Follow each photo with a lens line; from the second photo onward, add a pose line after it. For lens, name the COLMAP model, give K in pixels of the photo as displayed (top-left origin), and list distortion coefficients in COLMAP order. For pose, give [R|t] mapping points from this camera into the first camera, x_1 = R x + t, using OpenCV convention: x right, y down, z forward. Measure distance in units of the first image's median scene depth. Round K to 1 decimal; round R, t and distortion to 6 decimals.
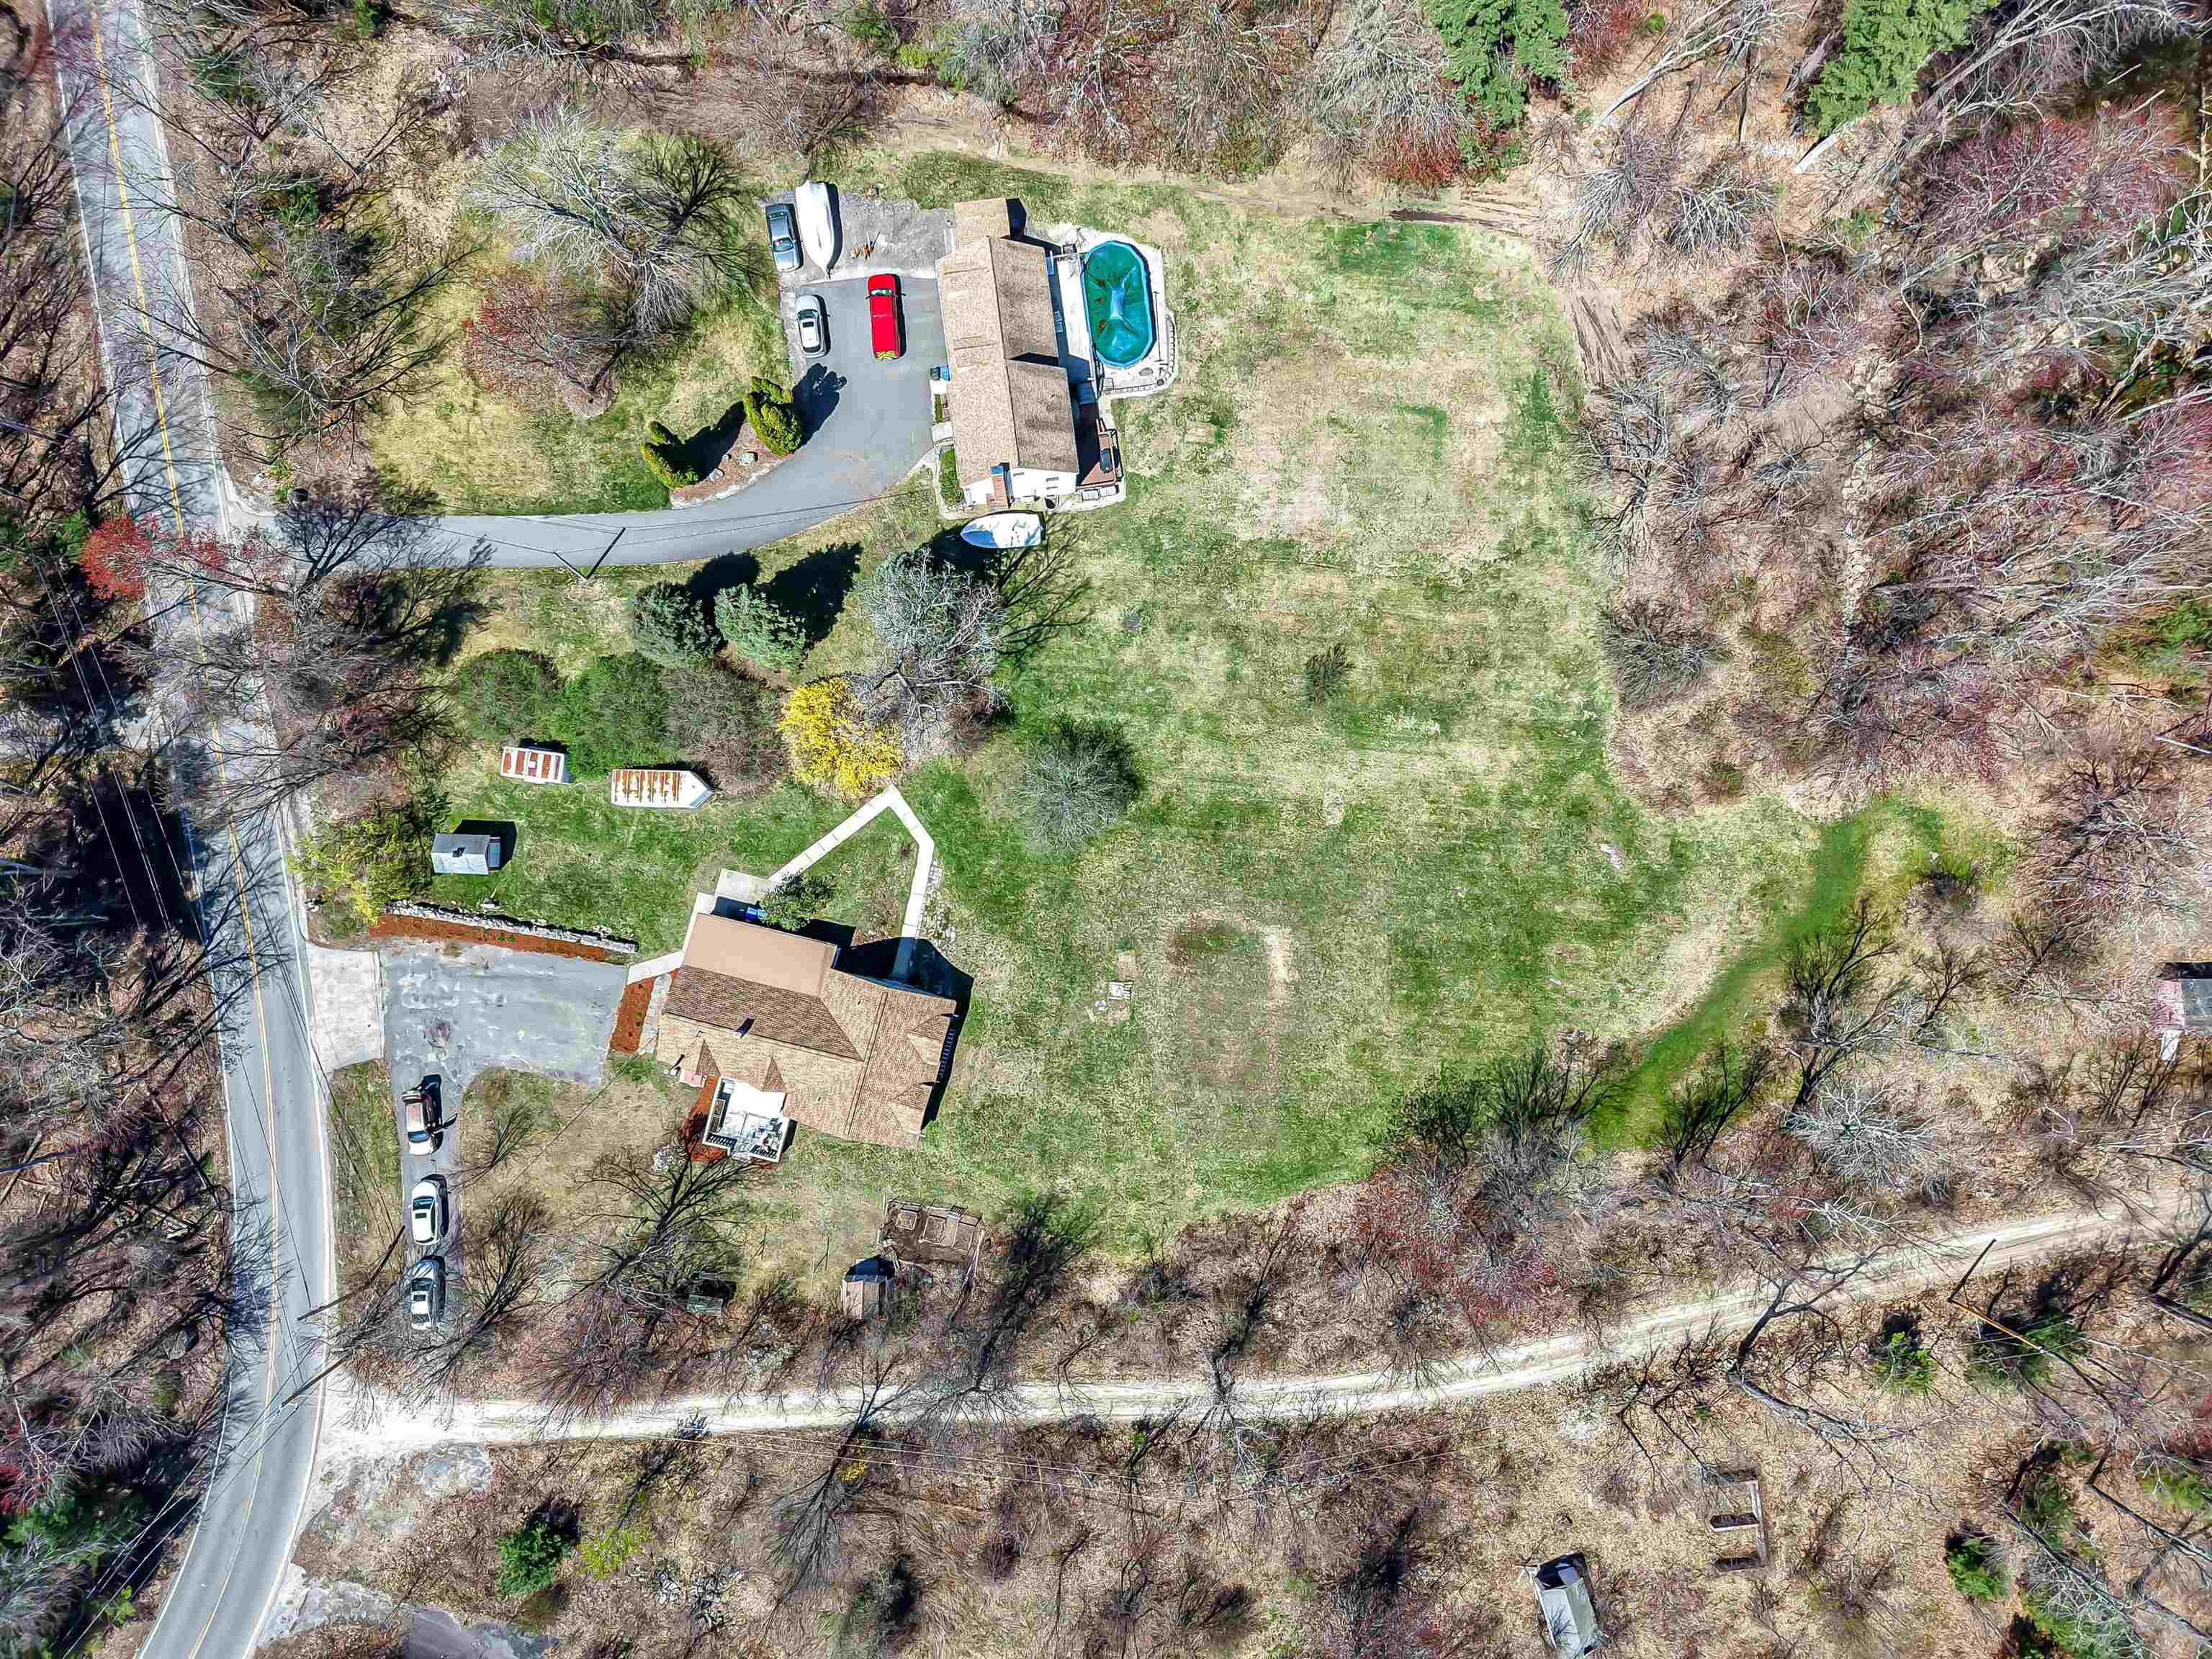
lens RADIAL K [[1461.9, 0, 1106.0], [0, 1461.9, 829.5], [0, 0, 1]] dist [0.001510, 0.001119]
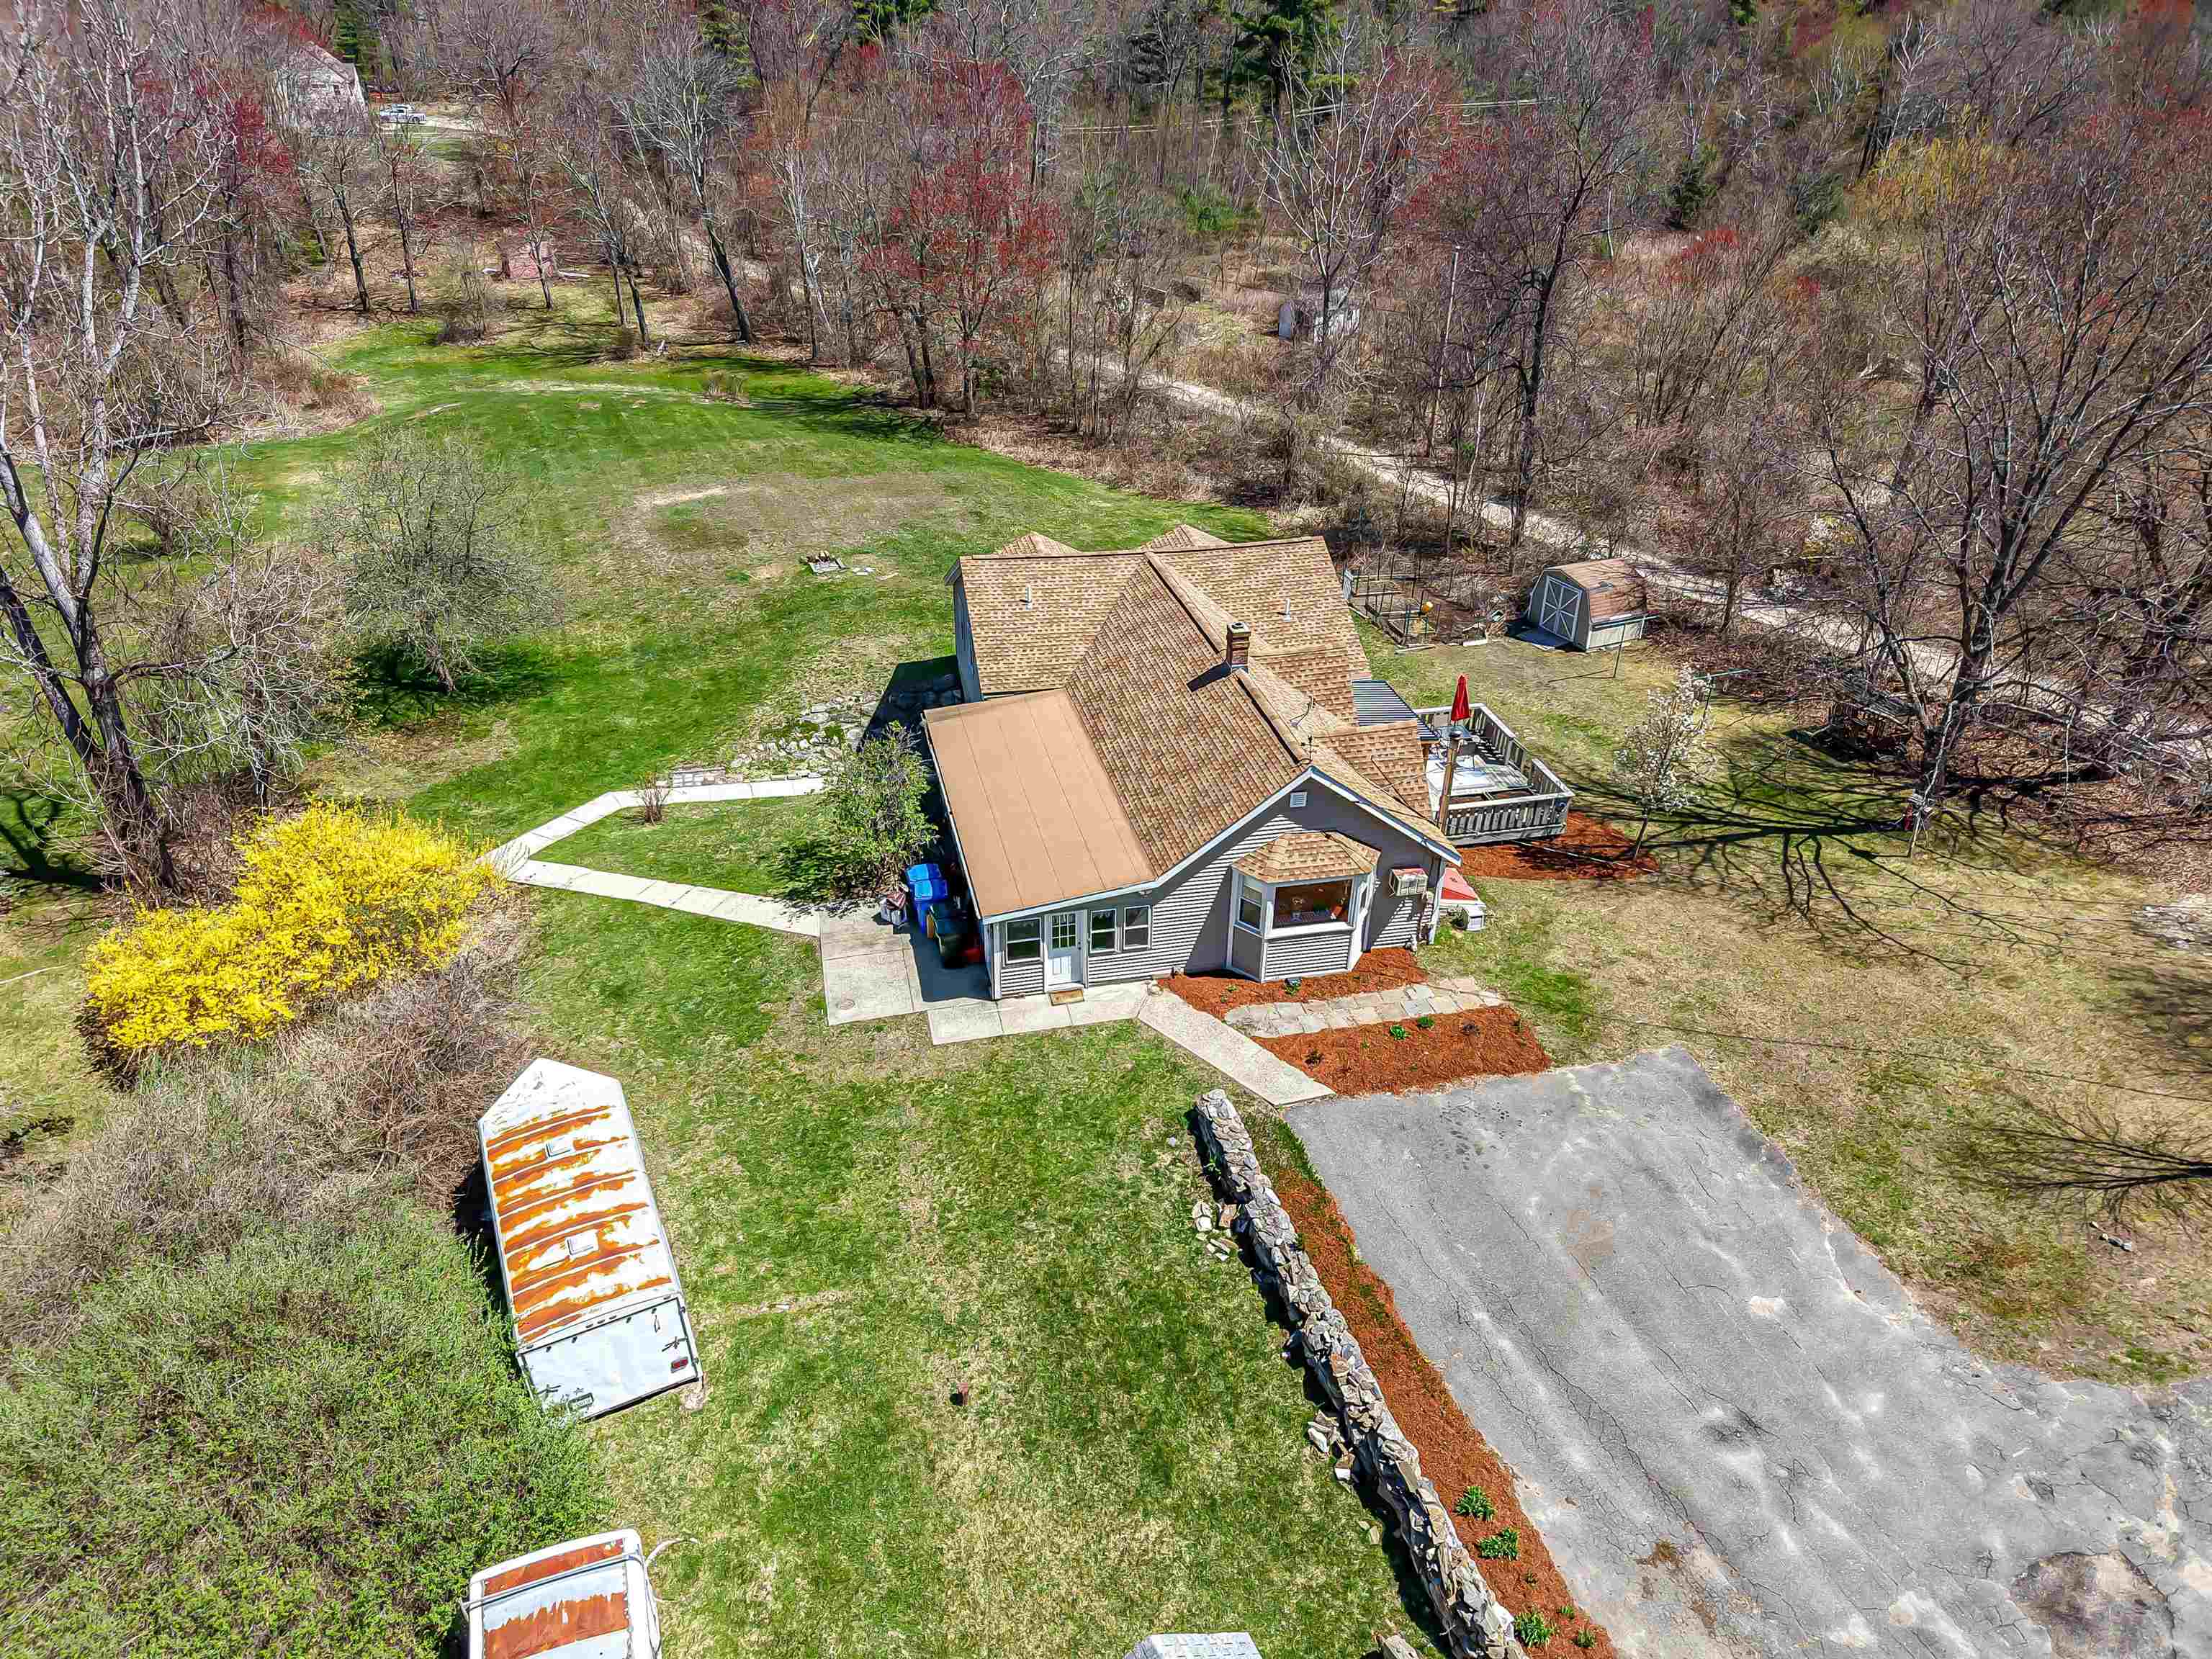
lens RADIAL K [[1461.9, 0, 1106.0], [0, 1461.9, 829.5], [0, 0, 1]] dist [0.001510, 0.001119]
pose [[-0.454874, -0.503884, 0.734296, -0.478097], [0.889231, -0.212026, 0.405356, -0.034361], [-0.048562, 0.837345, 0.544514, 0.796501]]
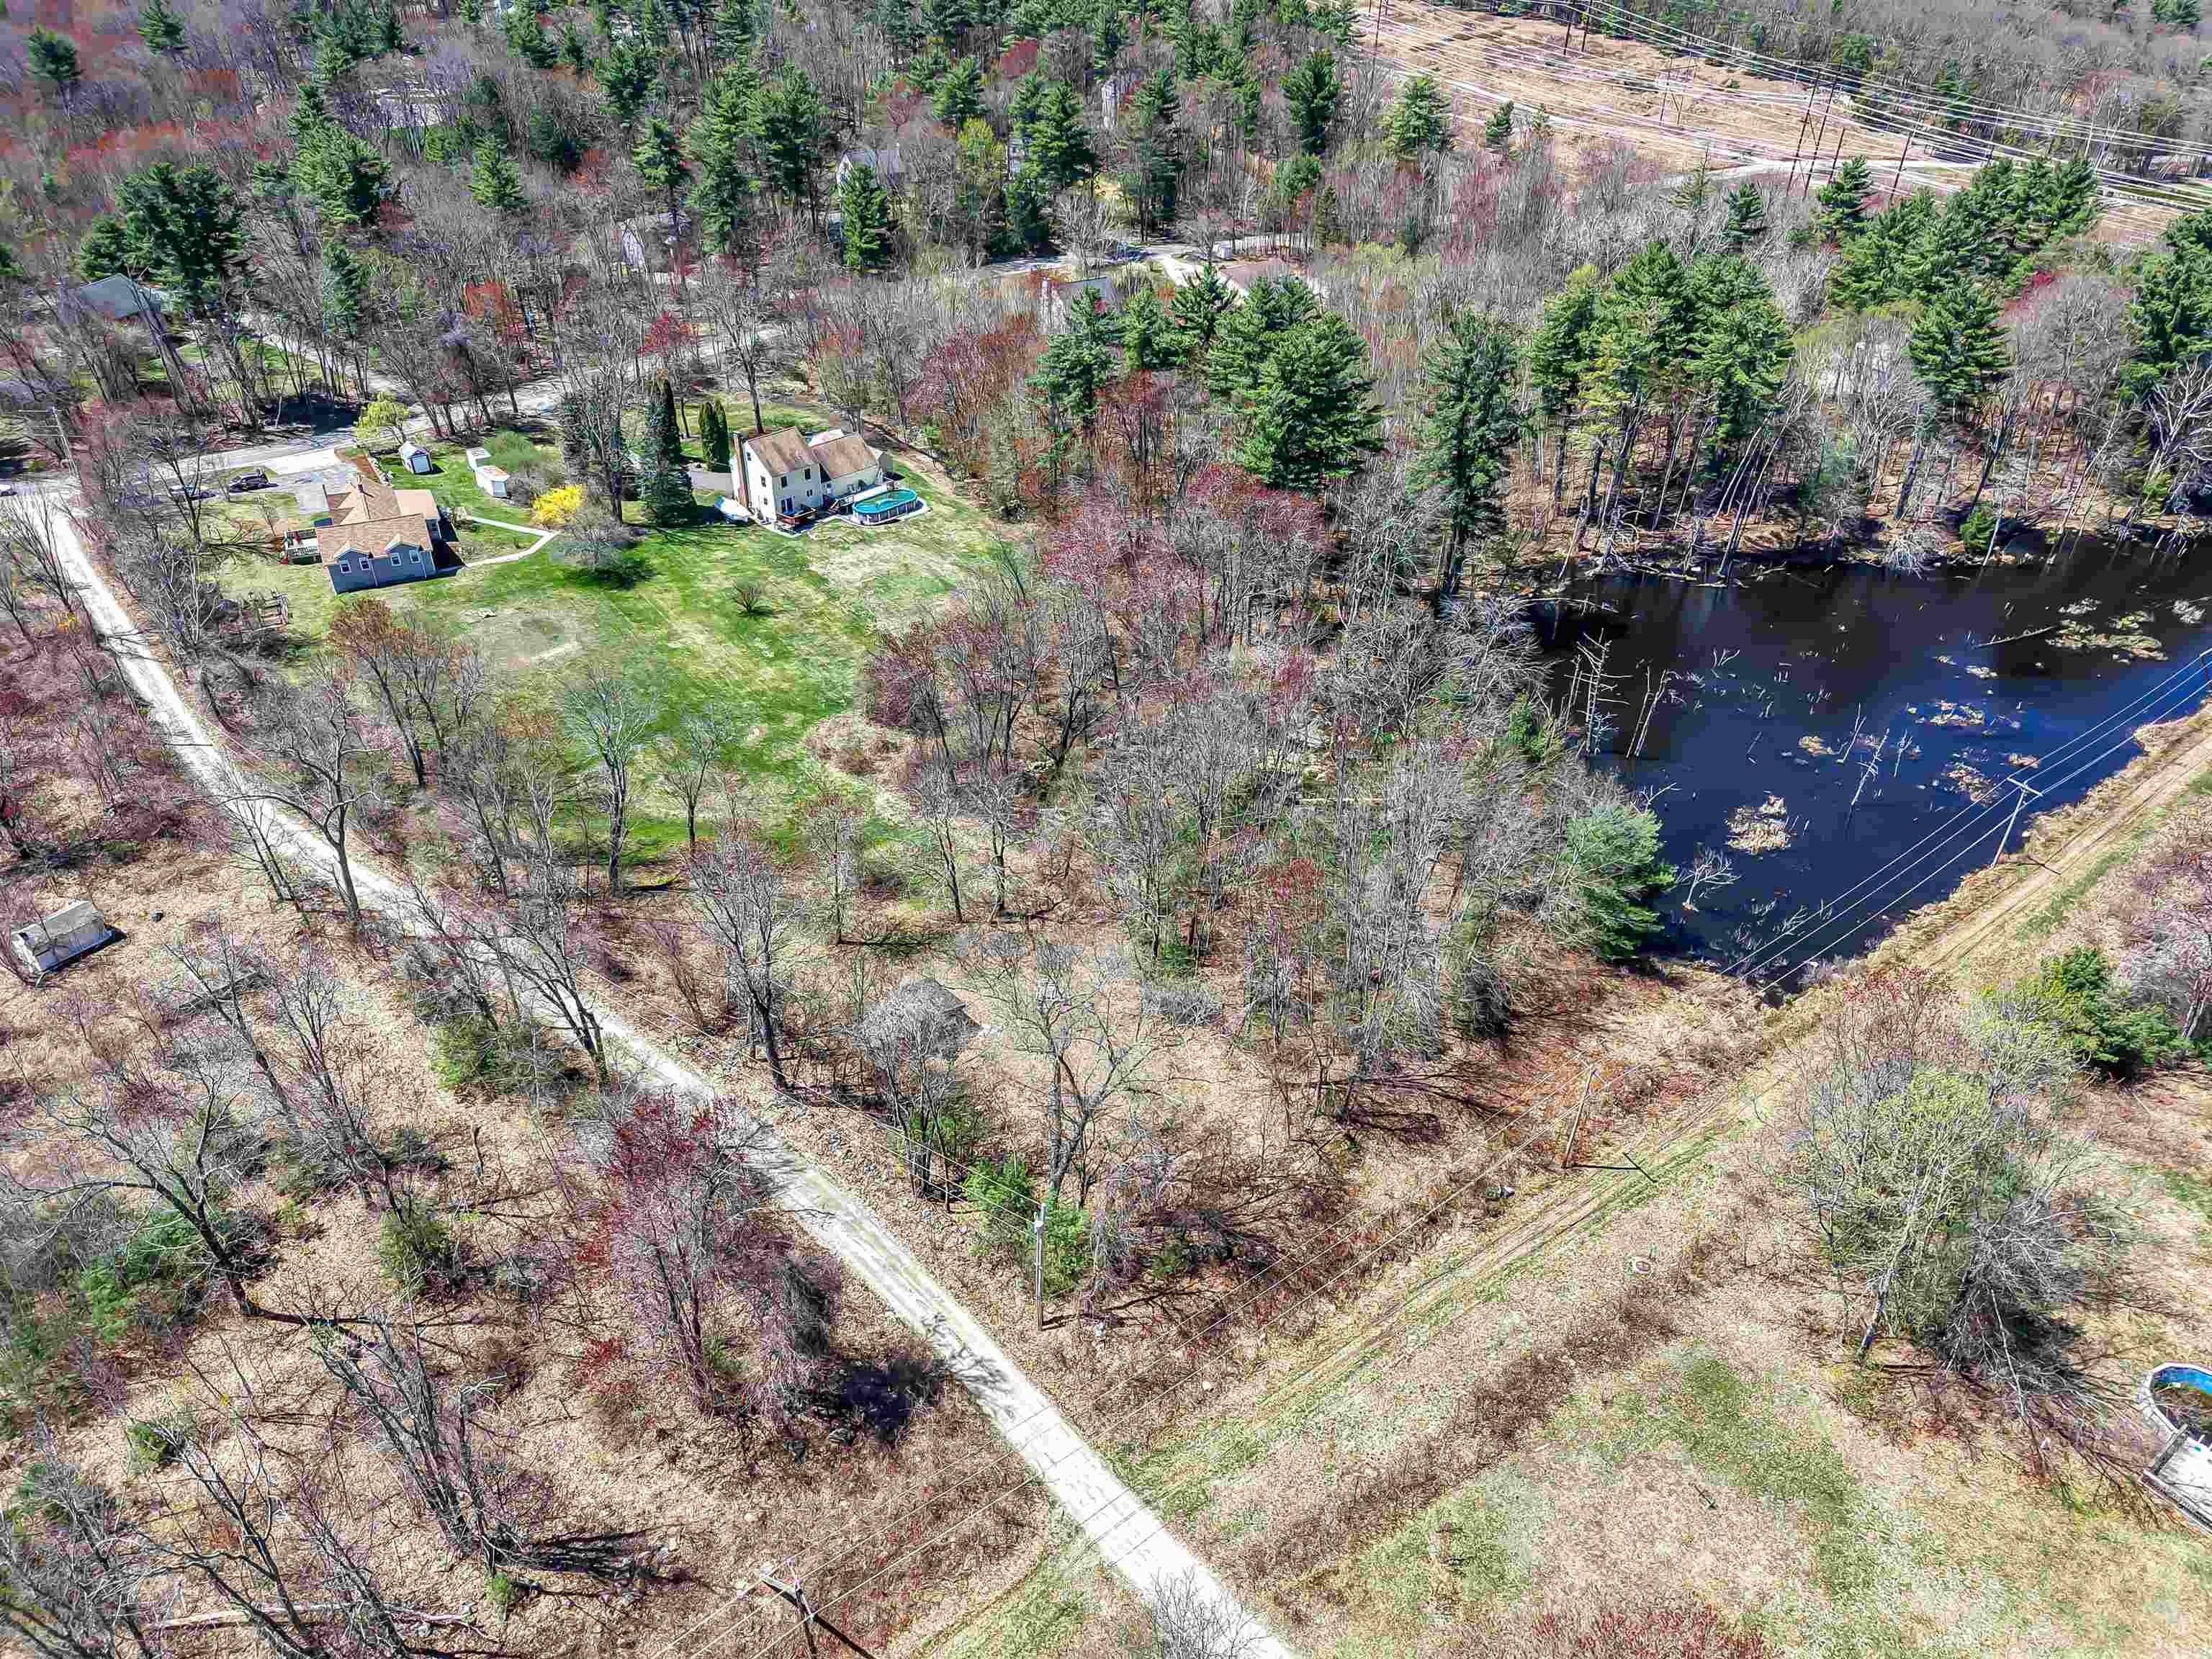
lens RADIAL K [[1461.9, 0, 1106.0], [0, 1461.9, 829.5], [0, 0, 1]] dist [0.001510, 0.001119]
pose [[0.657836, 0.405262, -0.634834, 1.422854], [-0.752583, 0.386713, -0.532984, 0.504763], [0.029500, 0.828381, 0.559387, 0.392794]]
